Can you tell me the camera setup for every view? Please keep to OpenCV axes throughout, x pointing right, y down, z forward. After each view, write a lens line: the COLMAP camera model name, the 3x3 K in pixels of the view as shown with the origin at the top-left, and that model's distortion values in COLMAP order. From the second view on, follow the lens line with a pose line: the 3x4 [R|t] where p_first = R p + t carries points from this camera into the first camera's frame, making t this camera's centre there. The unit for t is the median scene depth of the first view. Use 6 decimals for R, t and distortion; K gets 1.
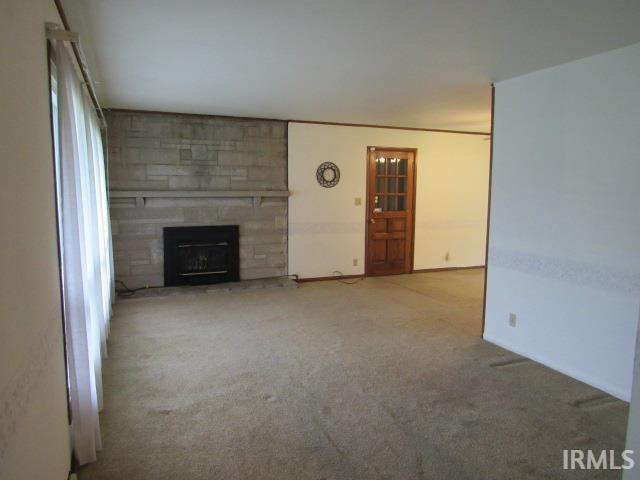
lens RADIAL K [[471.8, 0, 320.0], [0, 471.8, 240.0], [0, 0, 1]] dist [-0.005856, -0.000492]
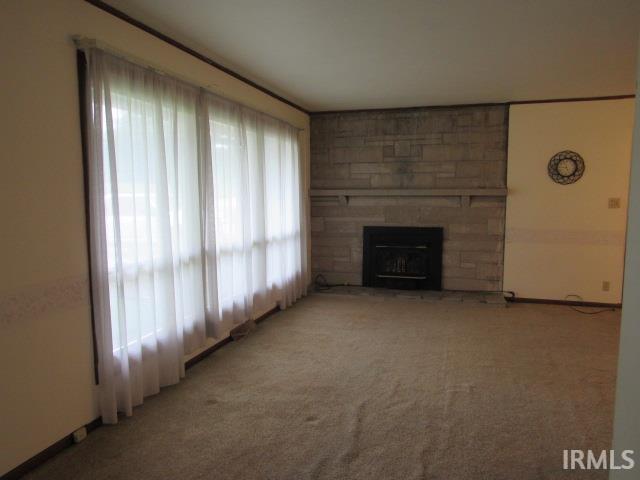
lens RADIAL K [[471.8, 0, 320.0], [0, 471.8, 240.0], [0, 0, 1]] dist [-0.005856, -0.000492]
pose [[0.767356, 0.057891, -0.638603, 0.227548], [-0.067103, 0.997698, 0.009811, -0.001398], [0.637700, 0.035324, 0.769474, 0.175926]]
